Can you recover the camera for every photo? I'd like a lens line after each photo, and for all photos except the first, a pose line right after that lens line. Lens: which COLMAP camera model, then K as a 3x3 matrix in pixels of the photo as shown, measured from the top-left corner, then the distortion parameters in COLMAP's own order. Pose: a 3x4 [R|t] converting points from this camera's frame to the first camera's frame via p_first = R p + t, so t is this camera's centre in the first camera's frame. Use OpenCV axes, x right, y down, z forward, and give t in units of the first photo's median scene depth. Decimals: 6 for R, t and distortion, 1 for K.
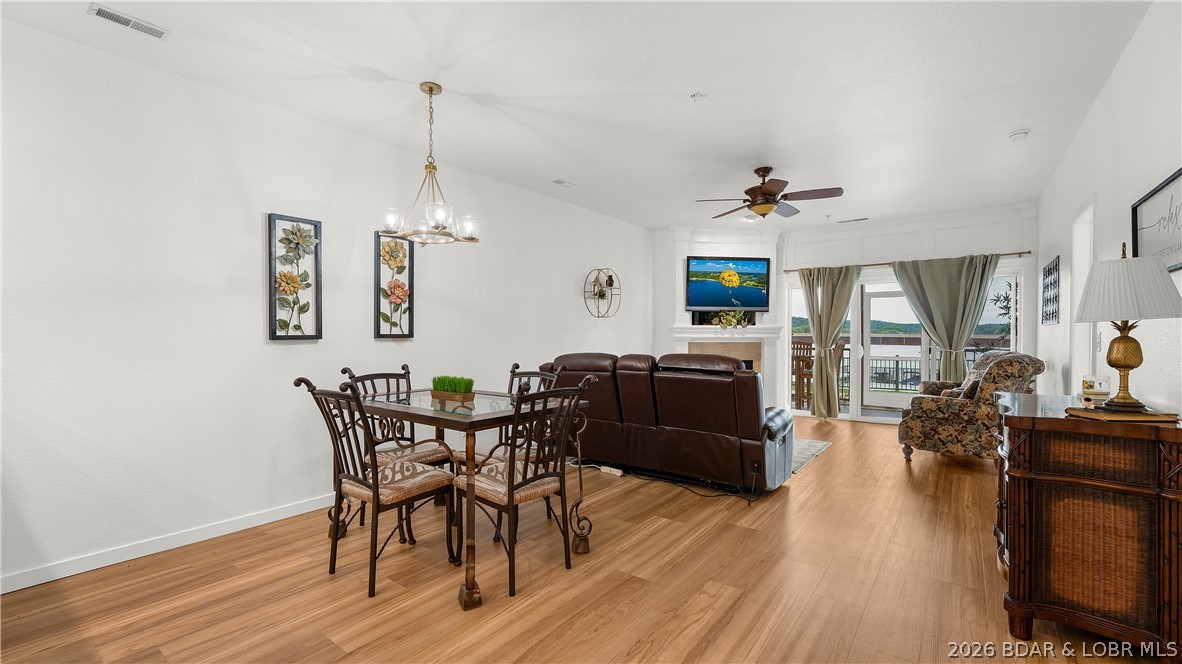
lens RADIAL K [[485.5, 0, 594.5], [0, 485.5, 341.8], [0, 0, 1]] dist [0.001024, 0.000226]
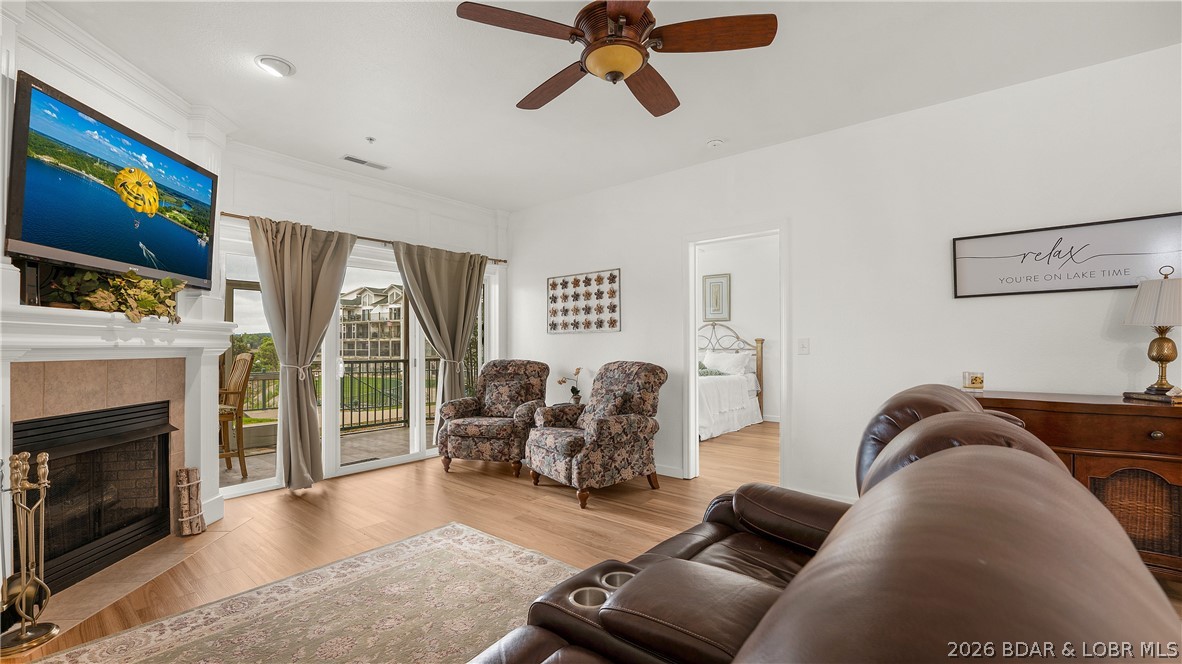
lens RADIAL K [[483.7, 0, 584.6], [0, 483.7, 325.0], [0, 0, 1]] dist [-0.002366, -0.000430]
pose [[0.056014, 0.043728, 0.997472, -0.077139], [0.016370, 0.998866, -0.044709, -0.003225], [-0.998296, 0.018833, 0.055234, 0.645457]]
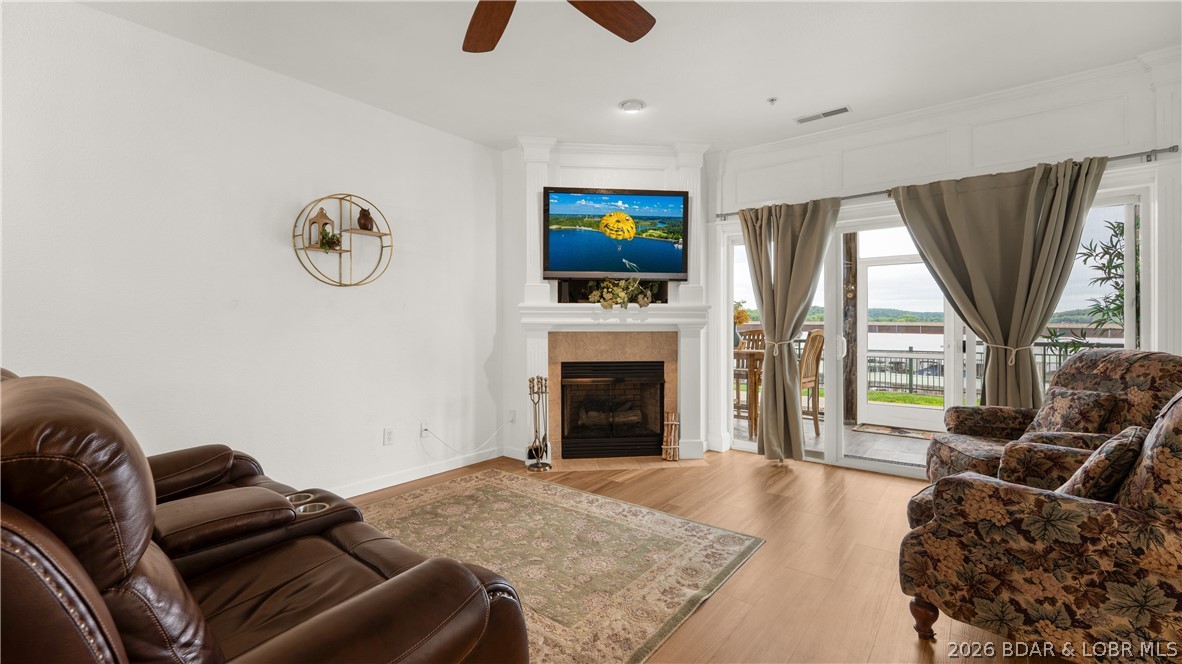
lens RADIAL K [[483.7, 0, 584.6], [0, 483.7, 325.0], [0, 0, 1]] dist [-0.002366, -0.000430]
pose [[0.999222, -0.001556, -0.039407, 0.263329], [0.001110, 0.999935, -0.011336, -0.000489], [0.039422, 0.011283, 0.999159, 0.406960]]
